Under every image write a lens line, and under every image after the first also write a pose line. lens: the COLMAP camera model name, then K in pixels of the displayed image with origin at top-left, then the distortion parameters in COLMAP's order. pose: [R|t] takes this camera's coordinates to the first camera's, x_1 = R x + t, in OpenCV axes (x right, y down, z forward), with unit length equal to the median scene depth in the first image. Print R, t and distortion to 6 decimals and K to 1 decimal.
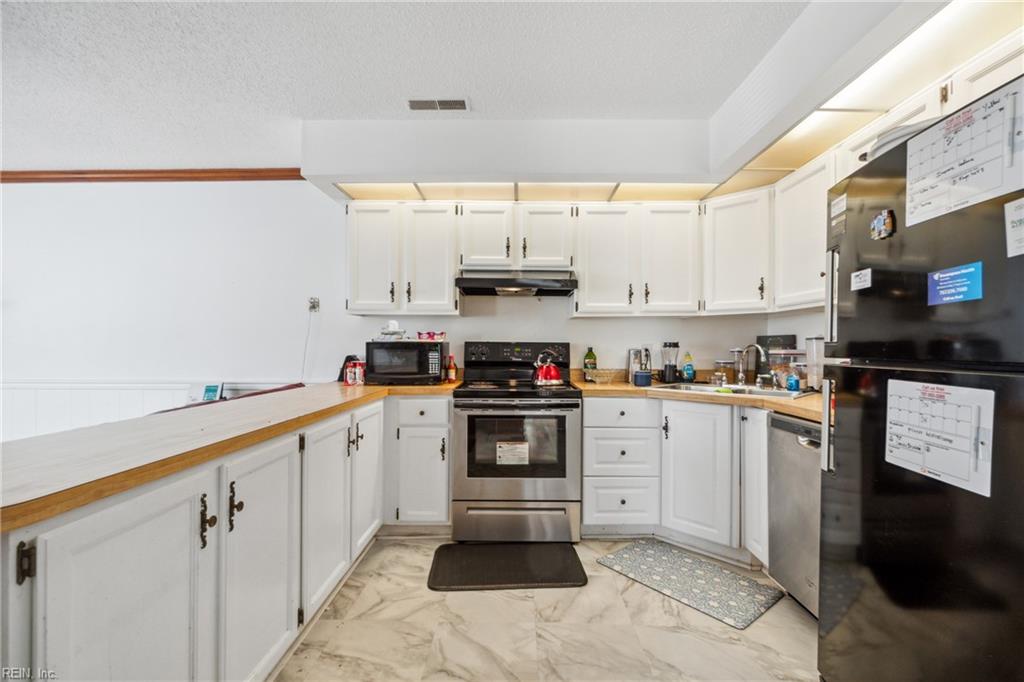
lens RADIAL K [[447.0, 0, 510.5], [0, 447.0, 348.1], [0, 0, 1]] dist [-0.001338, -0.000506]
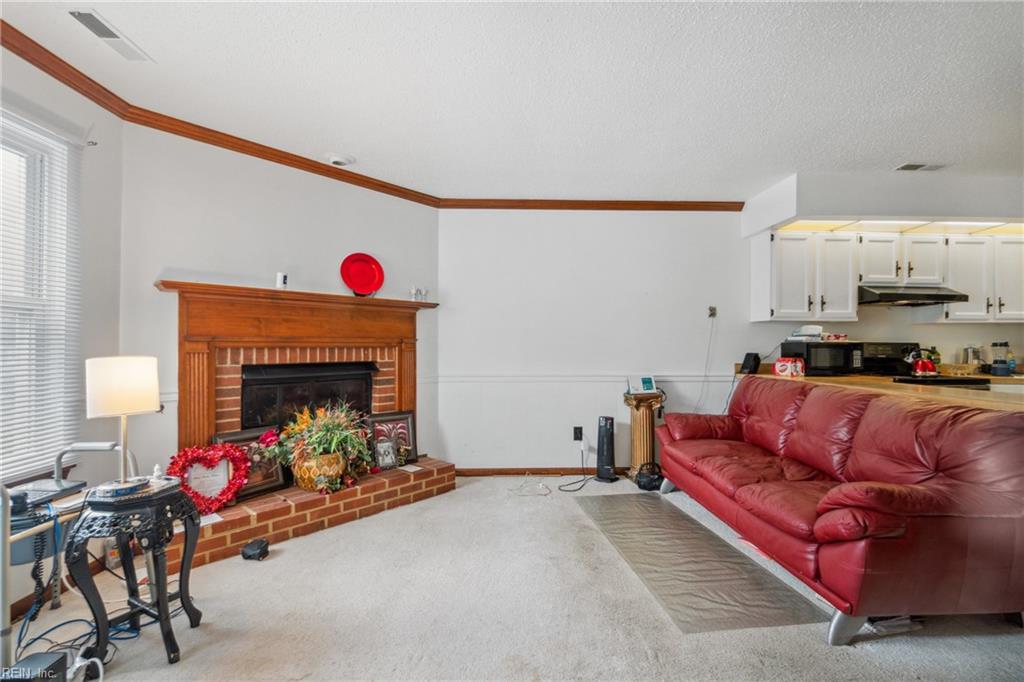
lens RADIAL K [[450.9, 0, 511.1], [0, 450.9, 335.5], [0, 0, 1]] dist [-0.000961, -0.000323]
pose [[0.998738, 0.000302, 0.050221, -1.308420], [0.000901, 0.999713, -0.023927, -0.003977], [-0.050214, 0.023942, 0.998451, -0.258601]]
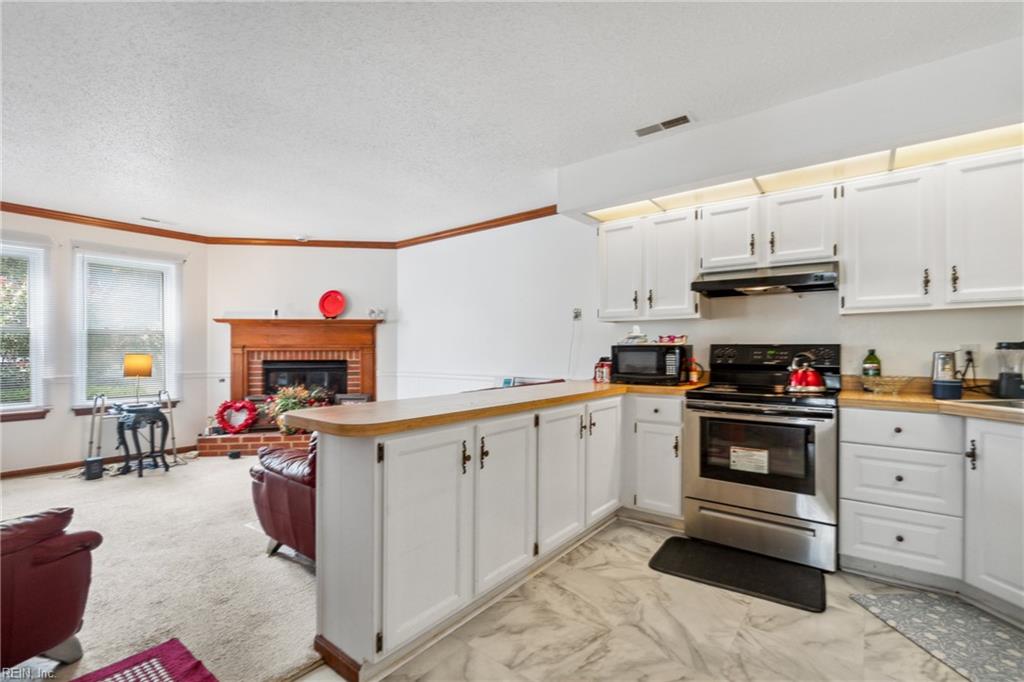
lens RADIAL K [[453.0, 0, 511.3], [0, 453.0, 351.6], [0, 0, 1]] dist [0.001096, 0.000306]
pose [[0.799521, -0.000368, -0.600638, 0.180270], [0.001057, 0.999999, 0.000794, 0.000908], [0.600638, -0.001270, 0.799520, -0.087785]]
